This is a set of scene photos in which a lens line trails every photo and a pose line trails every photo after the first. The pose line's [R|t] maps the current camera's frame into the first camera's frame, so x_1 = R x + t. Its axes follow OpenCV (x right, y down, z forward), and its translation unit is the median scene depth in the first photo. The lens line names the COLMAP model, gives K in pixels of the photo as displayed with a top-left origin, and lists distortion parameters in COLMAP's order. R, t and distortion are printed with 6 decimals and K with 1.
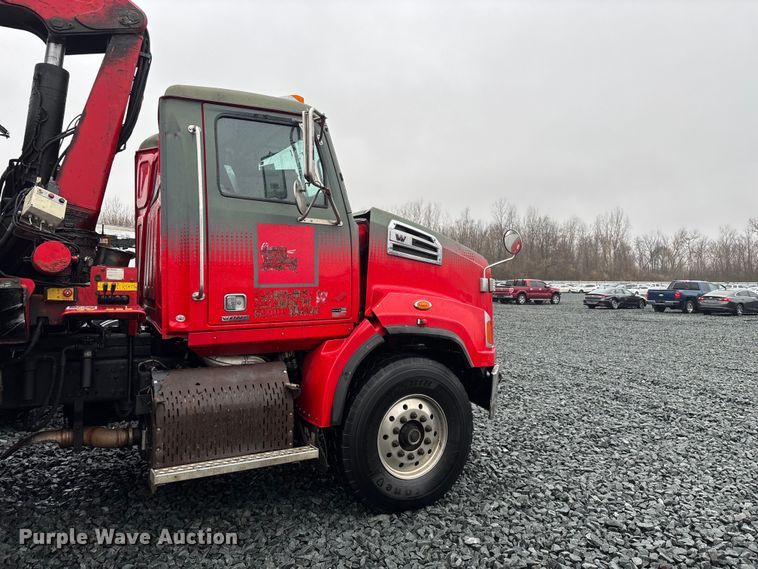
lens RADIAL K [[671.9, 0, 406.2], [0, 671.9, 272.1], [0, 0, 1]] dist [0.055139, -0.064164]
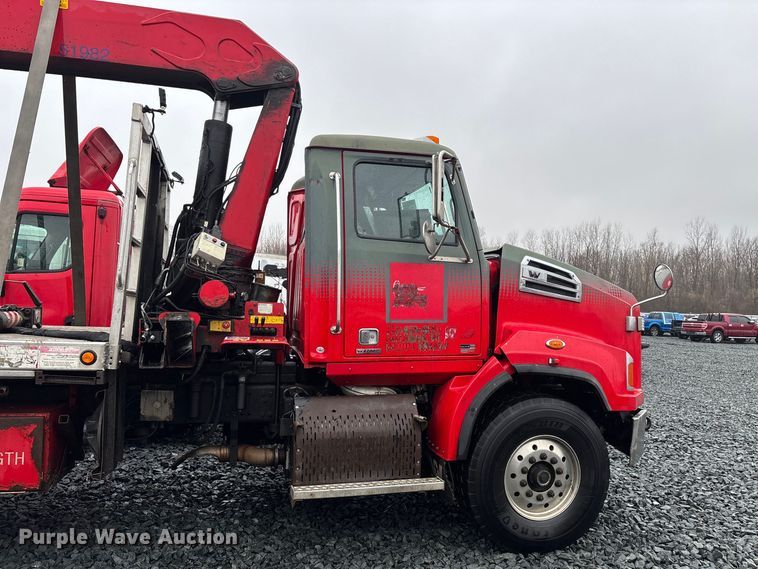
lens RADIAL K [[771.6, 0, 391.0], [0, 771.6, 286.2], [0, 0, 1]] dist [0.073620, -0.114580]
pose [[0.963455, 0.009108, -0.267714, 0.100236], [-0.012506, 0.999861, -0.010991, -0.020193], [0.267577, 0.013937, 0.963436, -0.156689]]
